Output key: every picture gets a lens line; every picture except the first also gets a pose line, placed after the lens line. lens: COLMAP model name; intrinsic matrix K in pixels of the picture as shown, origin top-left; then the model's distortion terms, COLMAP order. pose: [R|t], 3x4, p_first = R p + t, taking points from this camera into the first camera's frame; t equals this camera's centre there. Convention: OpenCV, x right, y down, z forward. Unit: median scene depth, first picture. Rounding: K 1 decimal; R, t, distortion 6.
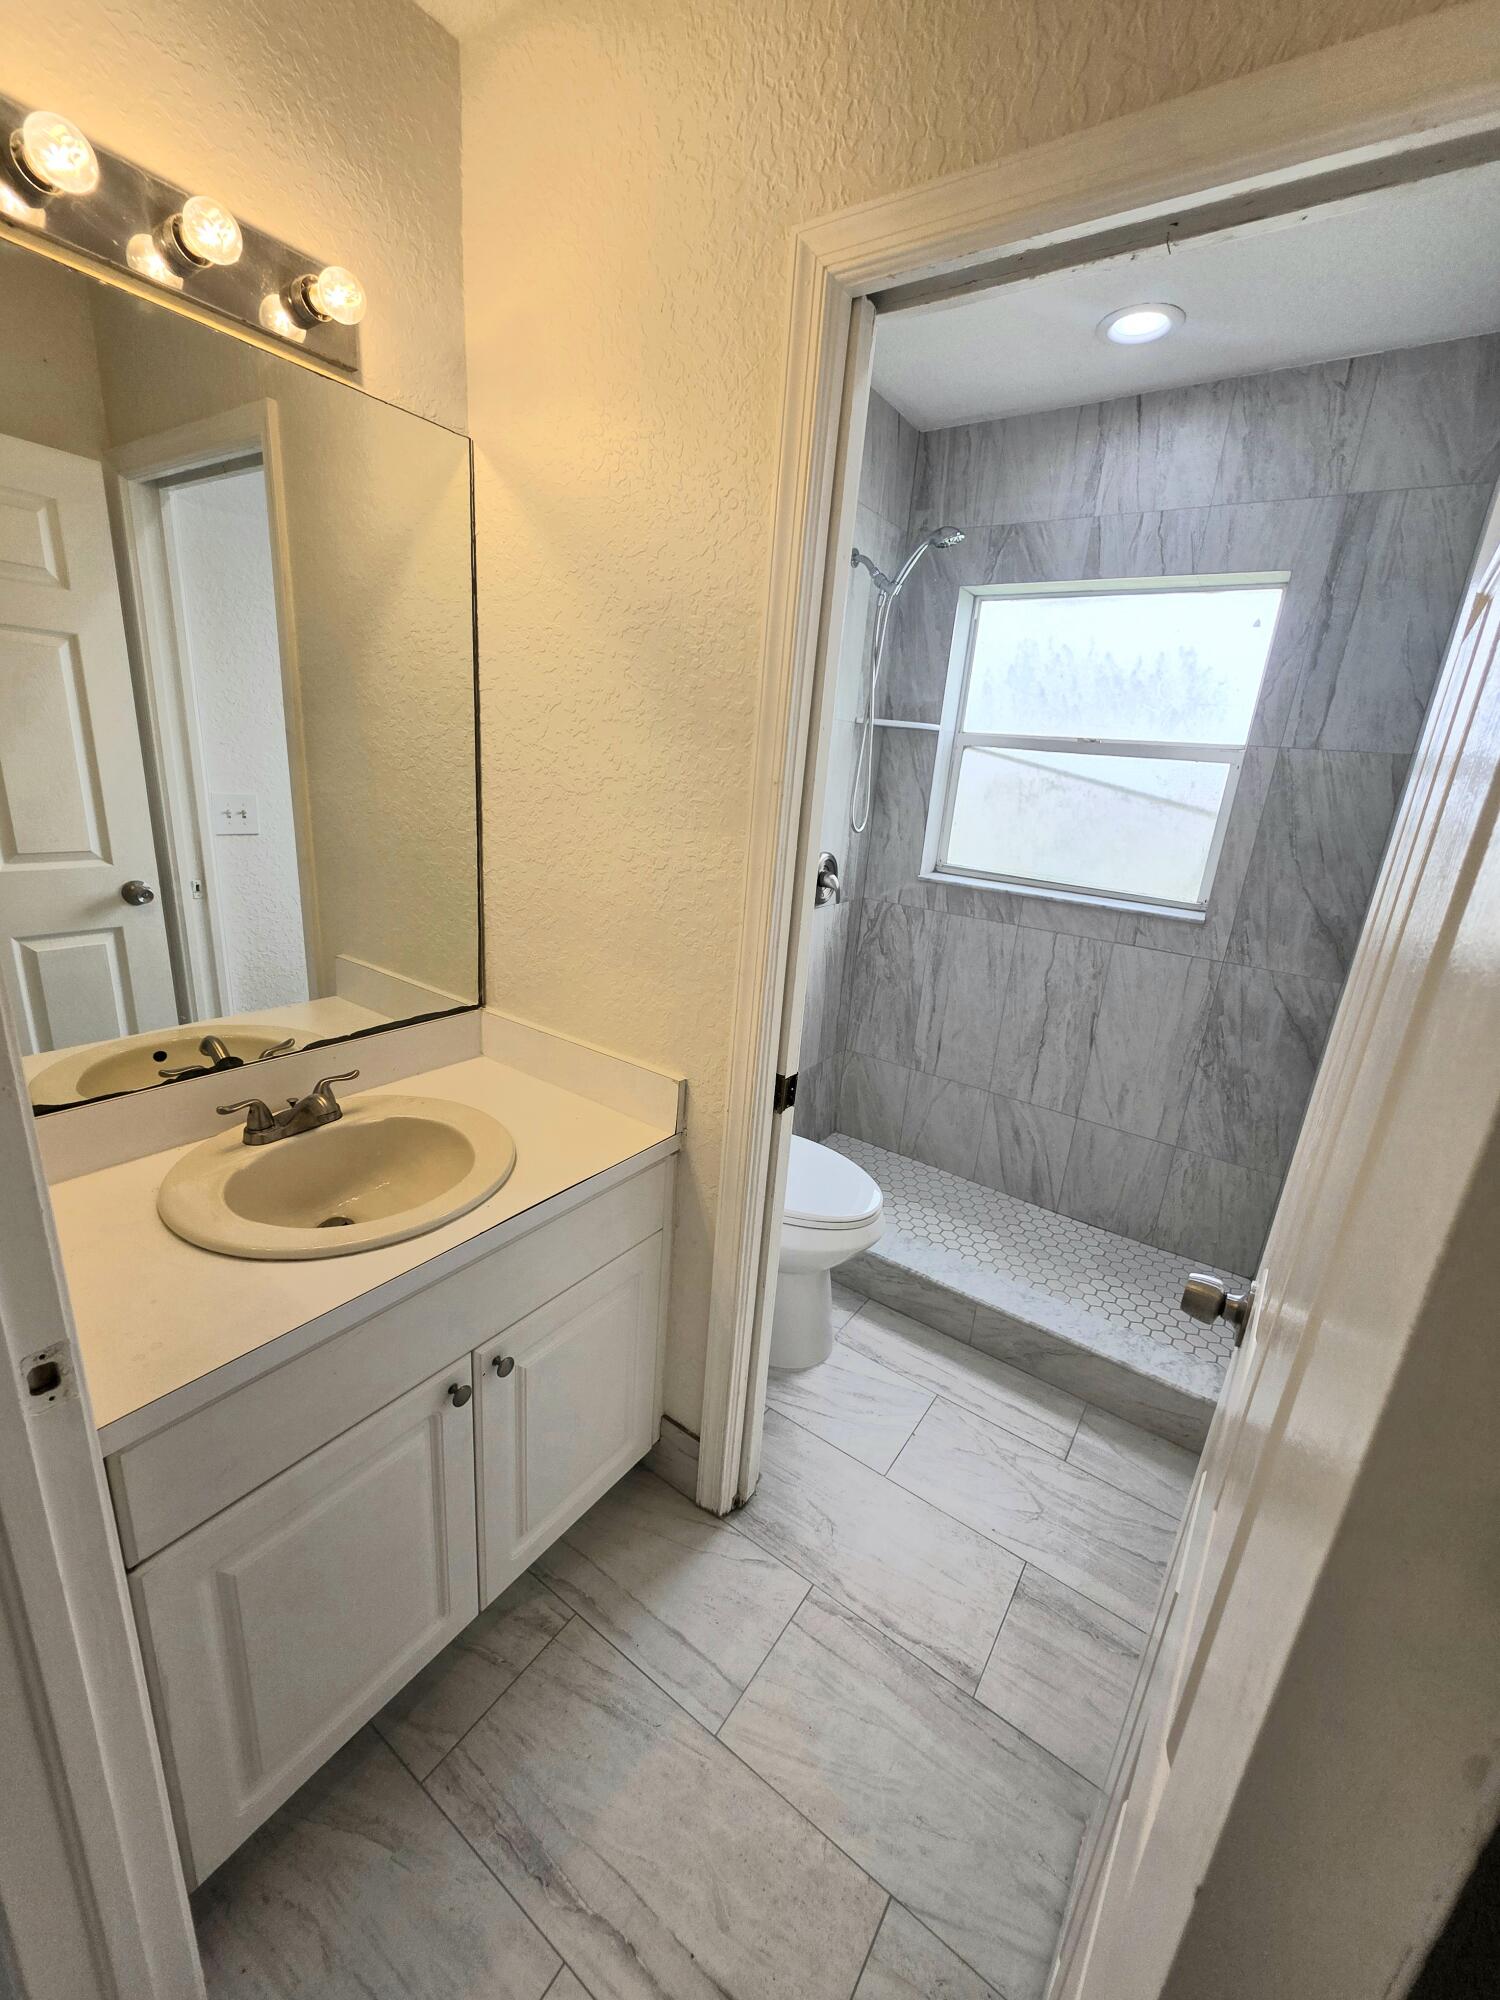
lens RADIAL K [[795.9, 0, 748.8], [0, 795.9, 997.0], [0, 0, 1]] dist [0.000591, -0.000121]
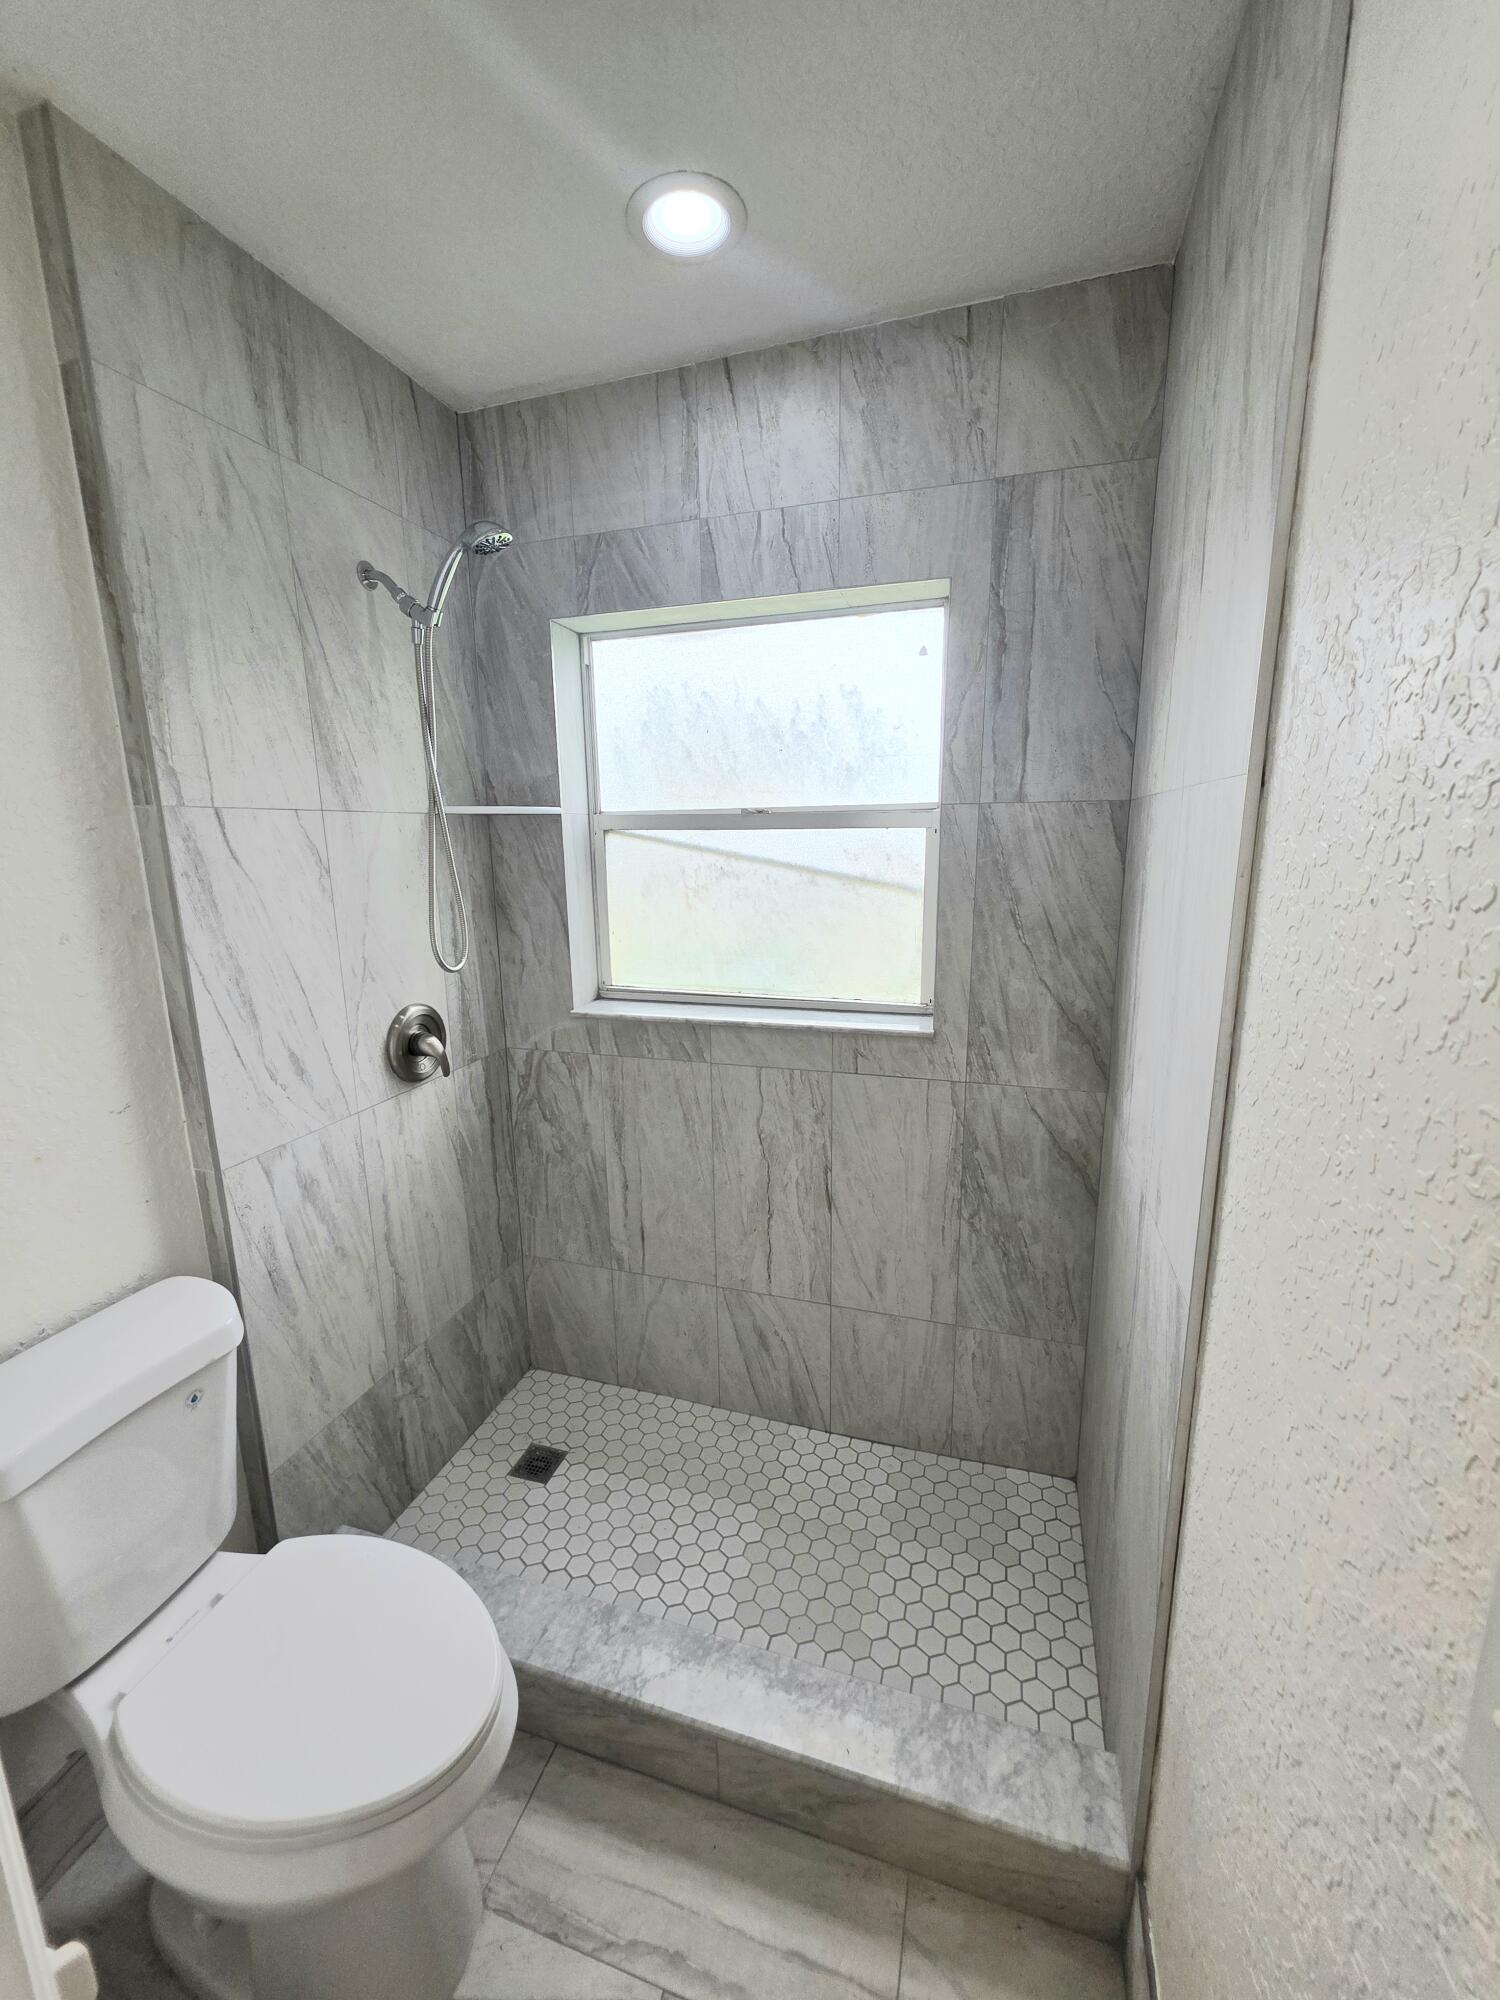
lens RADIAL K [[795.9, 0, 748.8], [0, 795.9, 997.0], [0, 0, 1]] dist [0.000591, -0.000121]
pose [[0.949263, -0.149018, 0.276935, 0.194759], [0.171055, 0.983608, -0.057058, -0.111557], [-0.263893, 0.101534, 0.959193, 0.307790]]
